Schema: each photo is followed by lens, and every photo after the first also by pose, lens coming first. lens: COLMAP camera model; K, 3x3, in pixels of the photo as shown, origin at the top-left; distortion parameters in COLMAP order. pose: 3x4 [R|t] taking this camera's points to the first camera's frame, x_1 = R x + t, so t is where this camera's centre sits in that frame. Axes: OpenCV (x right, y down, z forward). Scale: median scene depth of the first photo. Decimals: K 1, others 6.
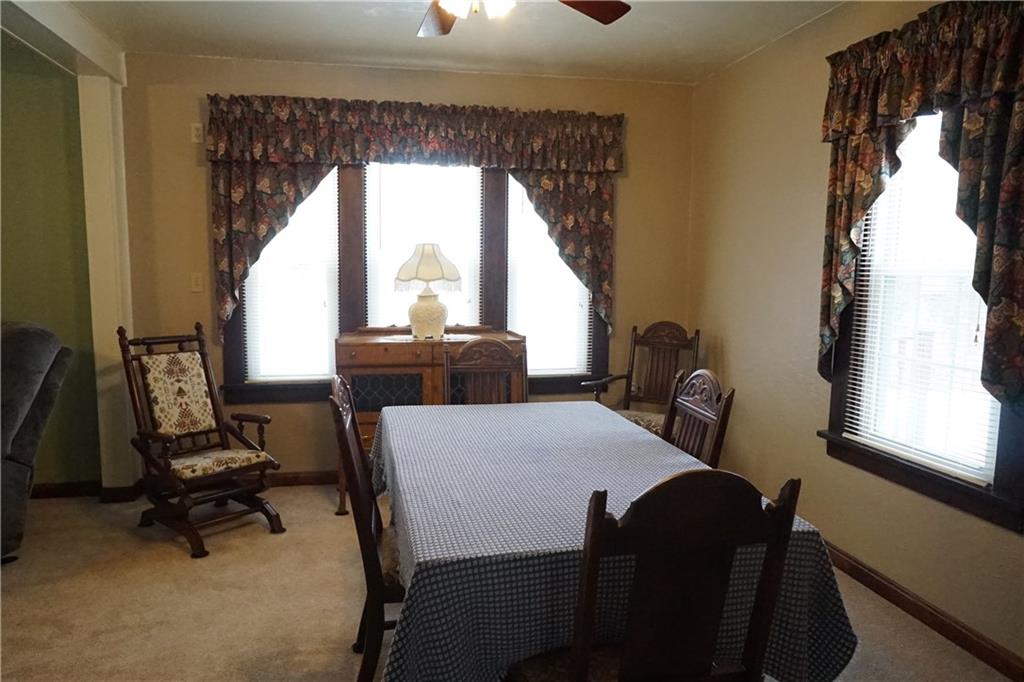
lens RADIAL K [[683.7, 0, 486.8], [0, 683.7, 344.5], [0, 0, 1]] dist [-0.059412, 0.054388]
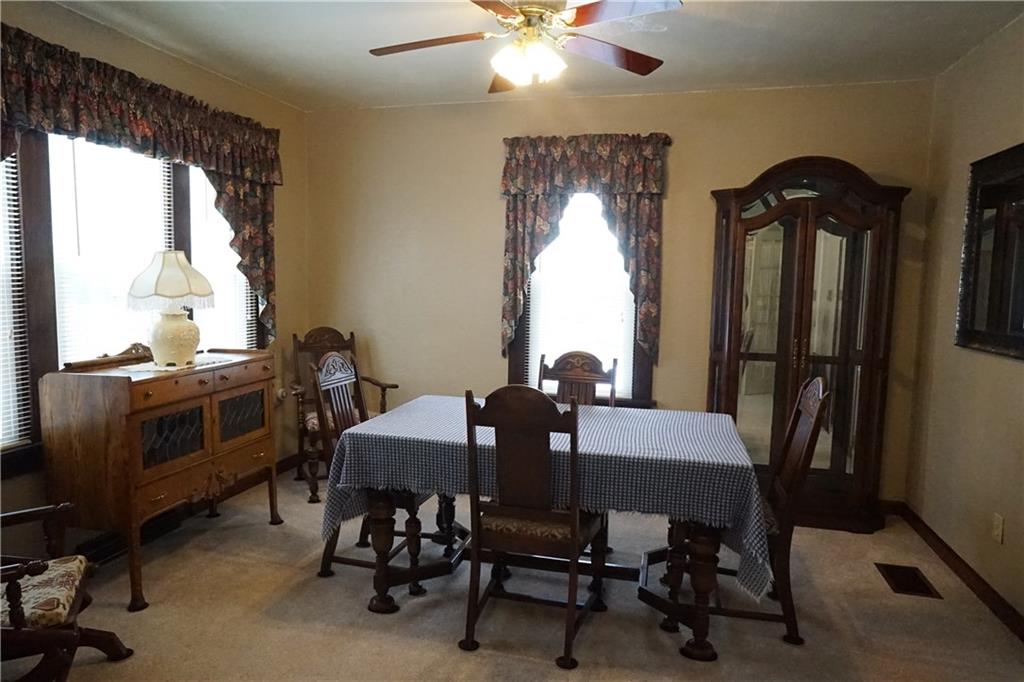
lens RADIAL K [[683.7, 0, 511.0], [0, 683.7, 343.5], [0, 0, 1]] dist [-0.059412, 0.054388]
pose [[0.420992, -0.088230, 0.902763, -0.664160], [0.092382, 0.994253, 0.054090, -0.043280], [-0.902348, 0.060628, 0.426723, 0.286963]]
